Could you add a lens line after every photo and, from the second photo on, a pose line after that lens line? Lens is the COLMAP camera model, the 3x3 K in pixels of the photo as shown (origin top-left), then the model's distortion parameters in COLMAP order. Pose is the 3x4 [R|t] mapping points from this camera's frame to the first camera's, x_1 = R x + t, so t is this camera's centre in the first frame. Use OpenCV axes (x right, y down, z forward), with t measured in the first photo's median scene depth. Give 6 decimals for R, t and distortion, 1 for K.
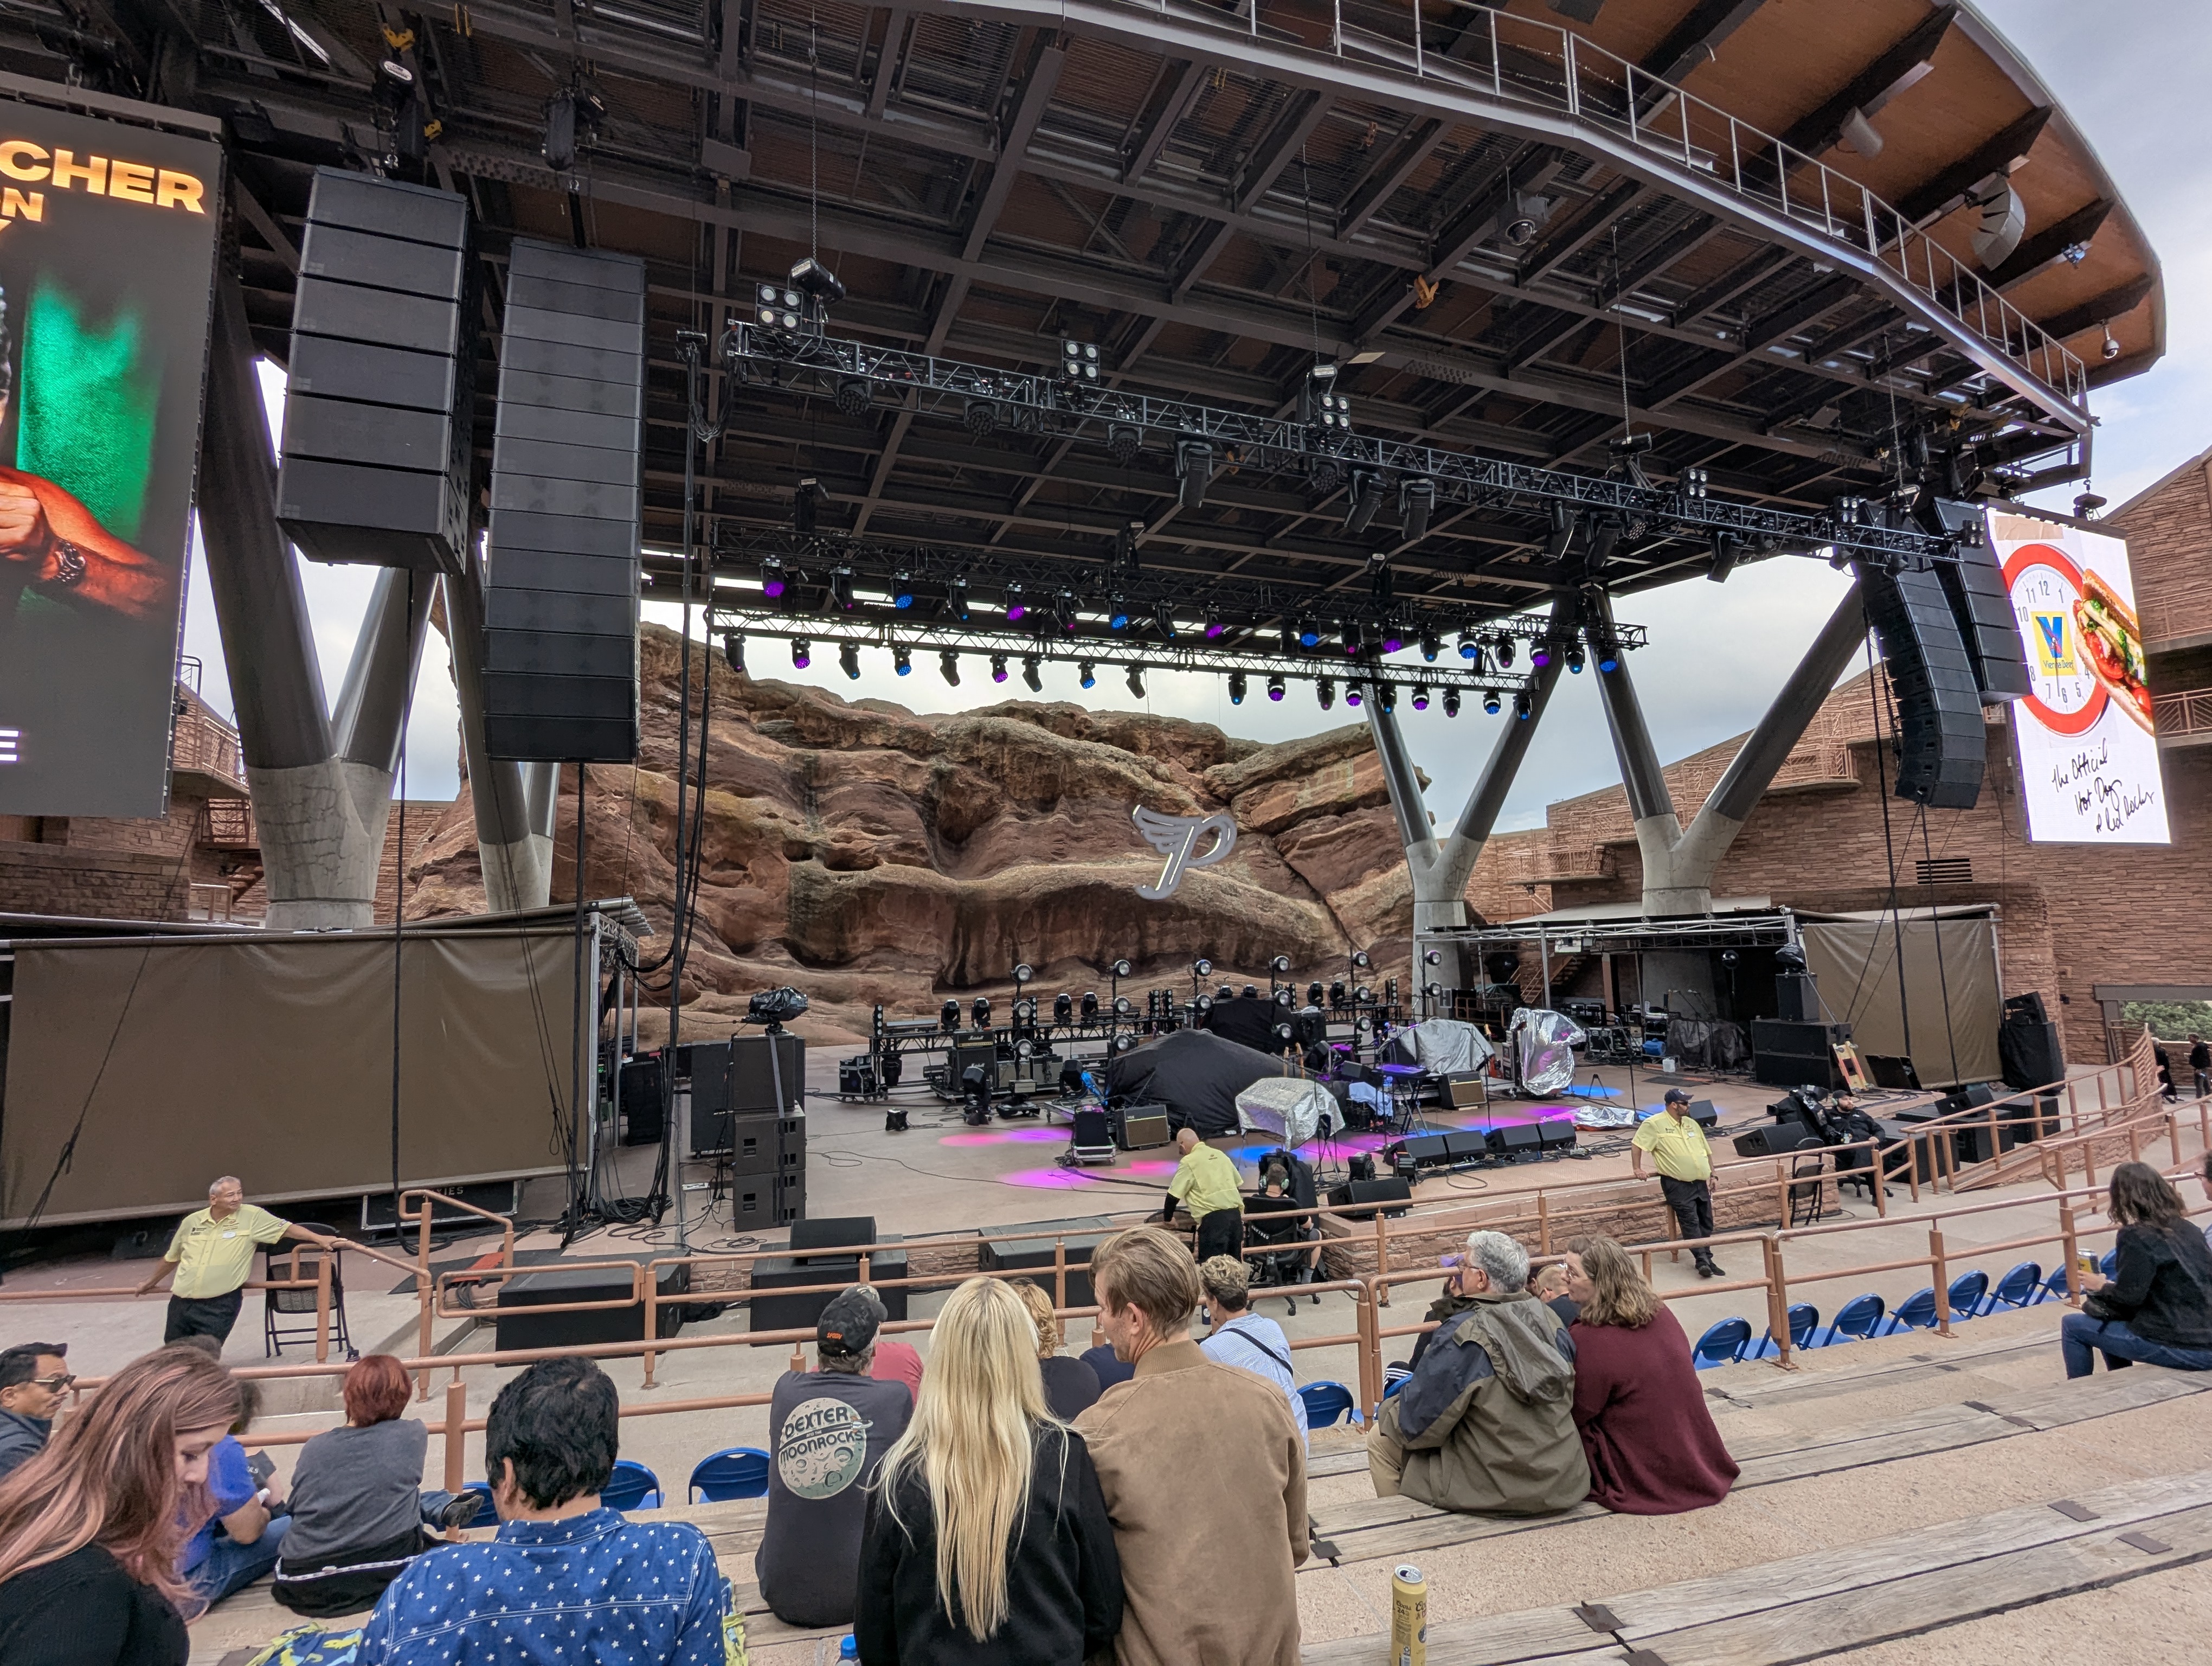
lens RADIAL K [[1010.1, 0, 1129.7], [0, 1010.1, 865.5], [0, 0, 1]] dist [0.003614, -0.000265]
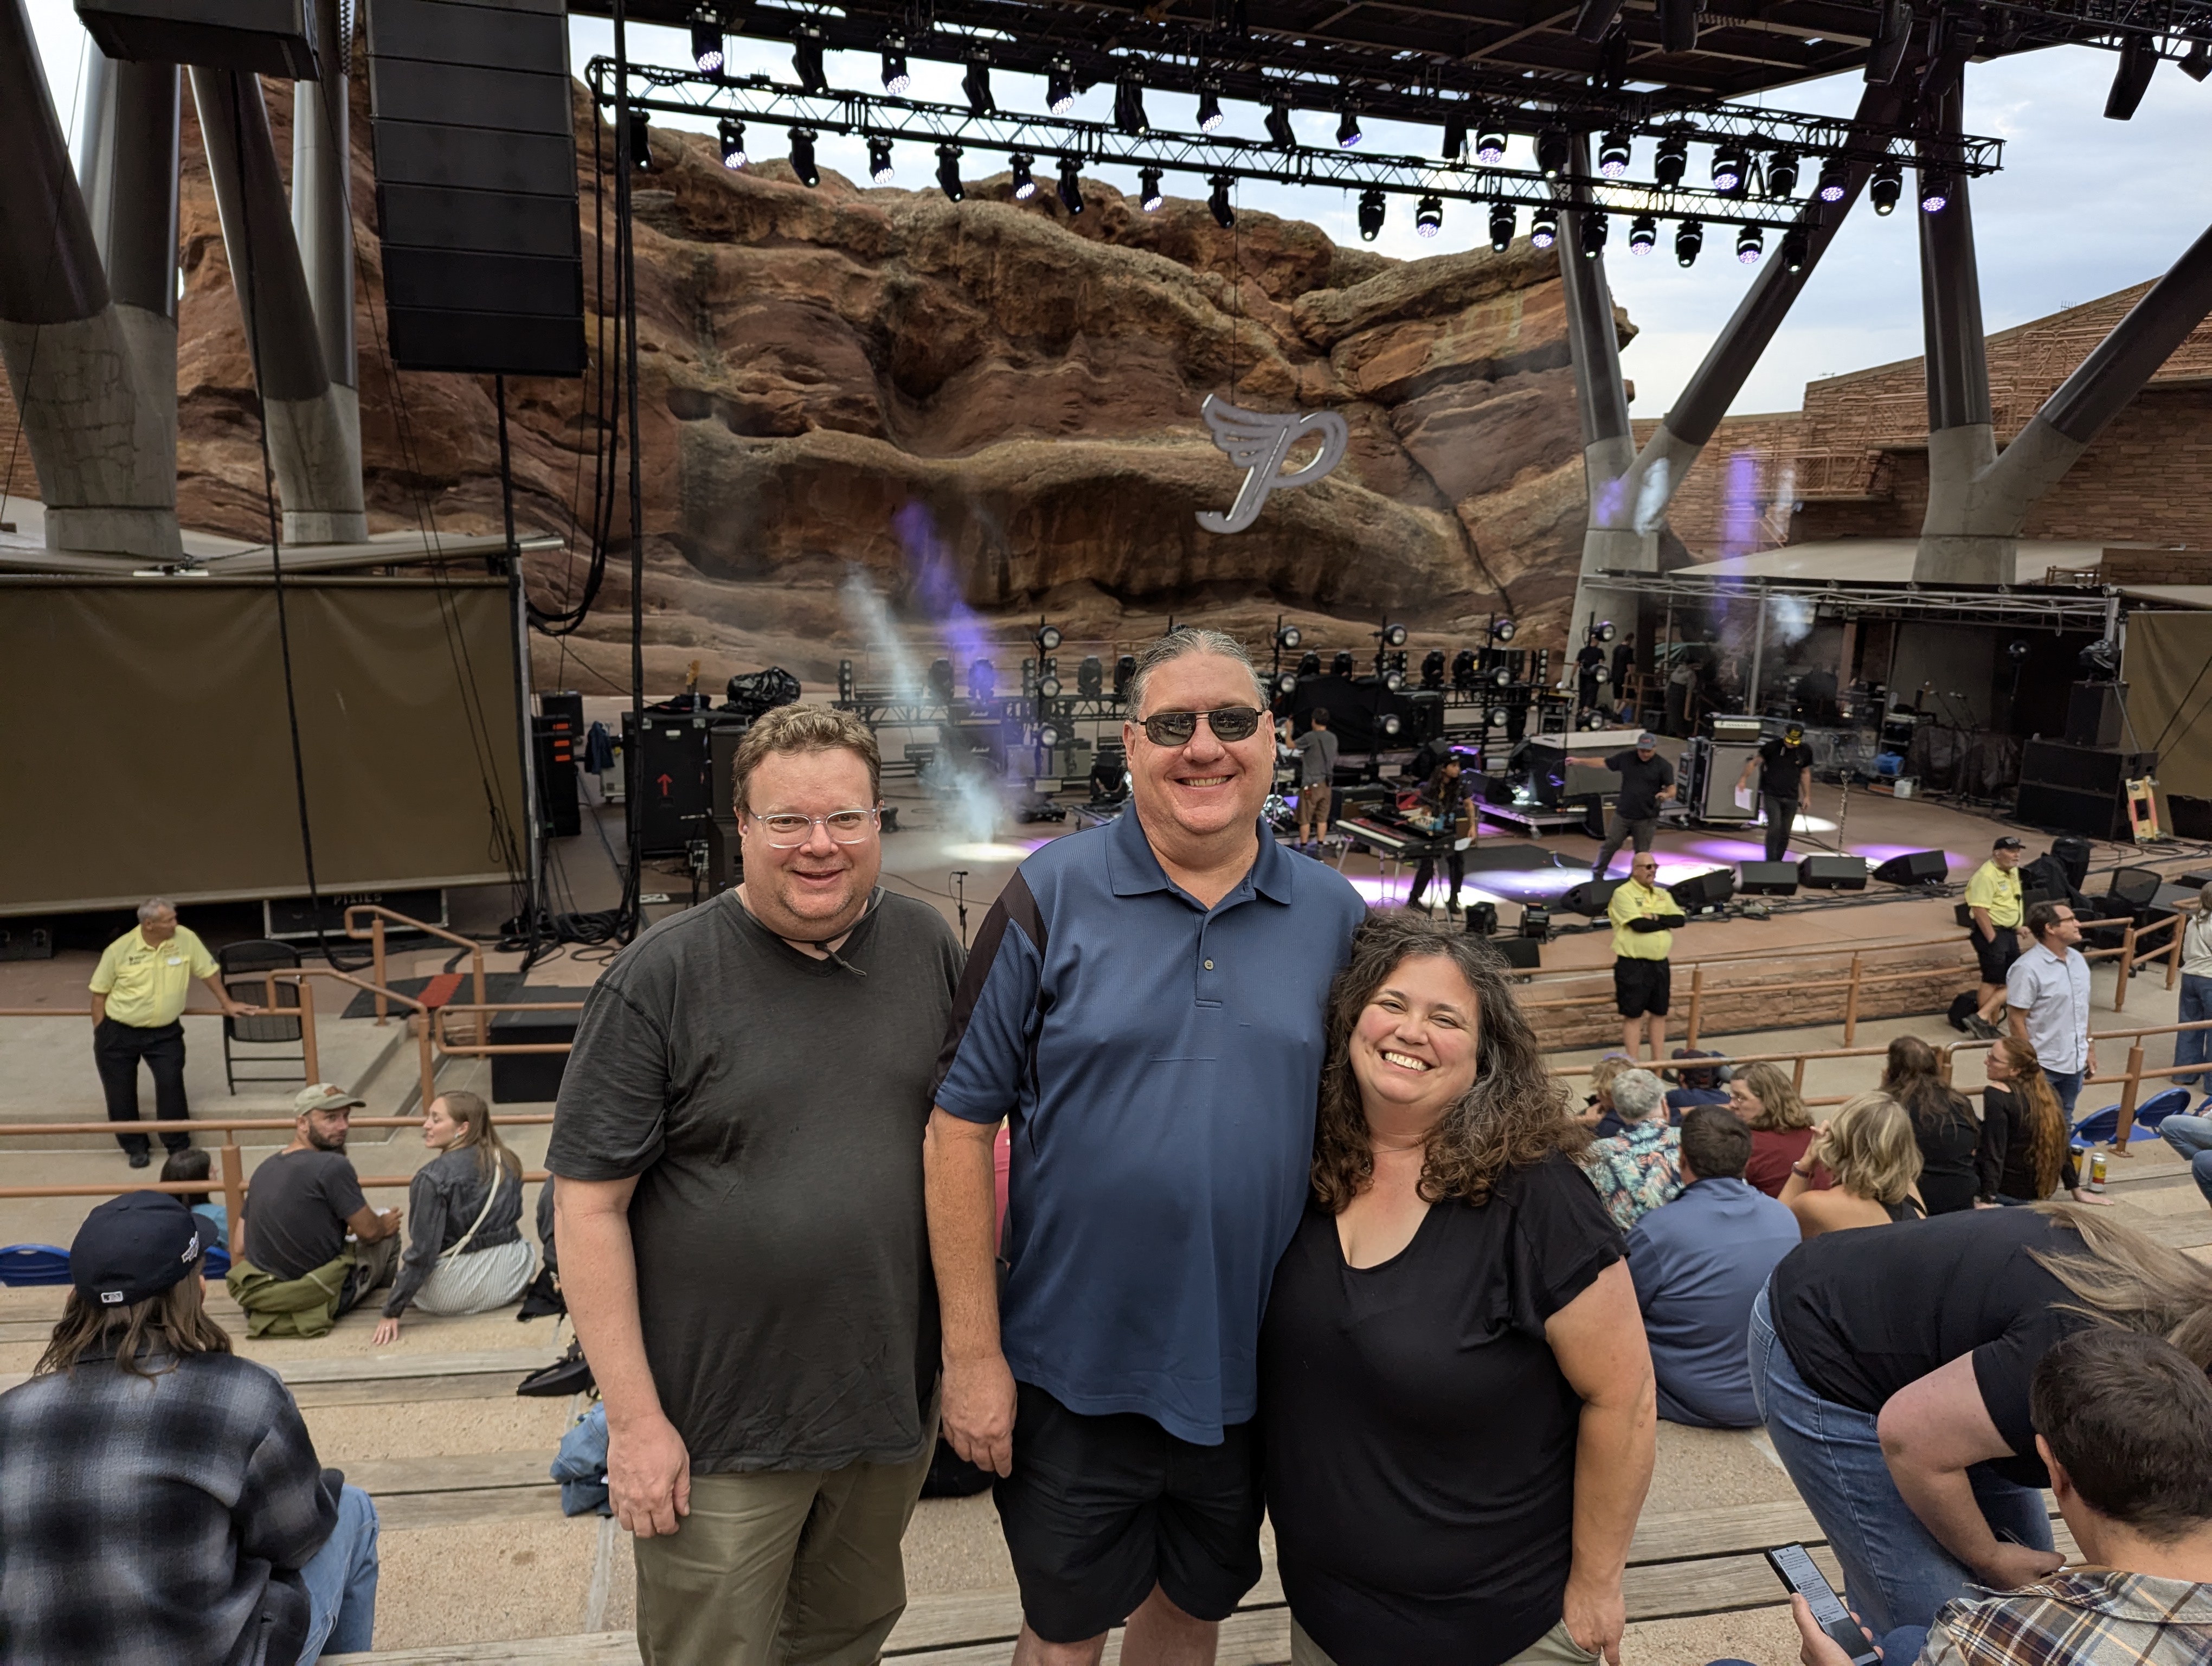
lens RADIAL K [[1582.7, 0, 1104.9], [0, 1582.7, 838.5], [0, 0, 1]] dist [0.070249, -0.043740]
pose [[0.998867, 0.047052, 0.007110, -0.044009], [-0.047052, 0.954246, 0.295298, -0.065308], [0.007110, -0.295298, 0.955379, -0.105722]]
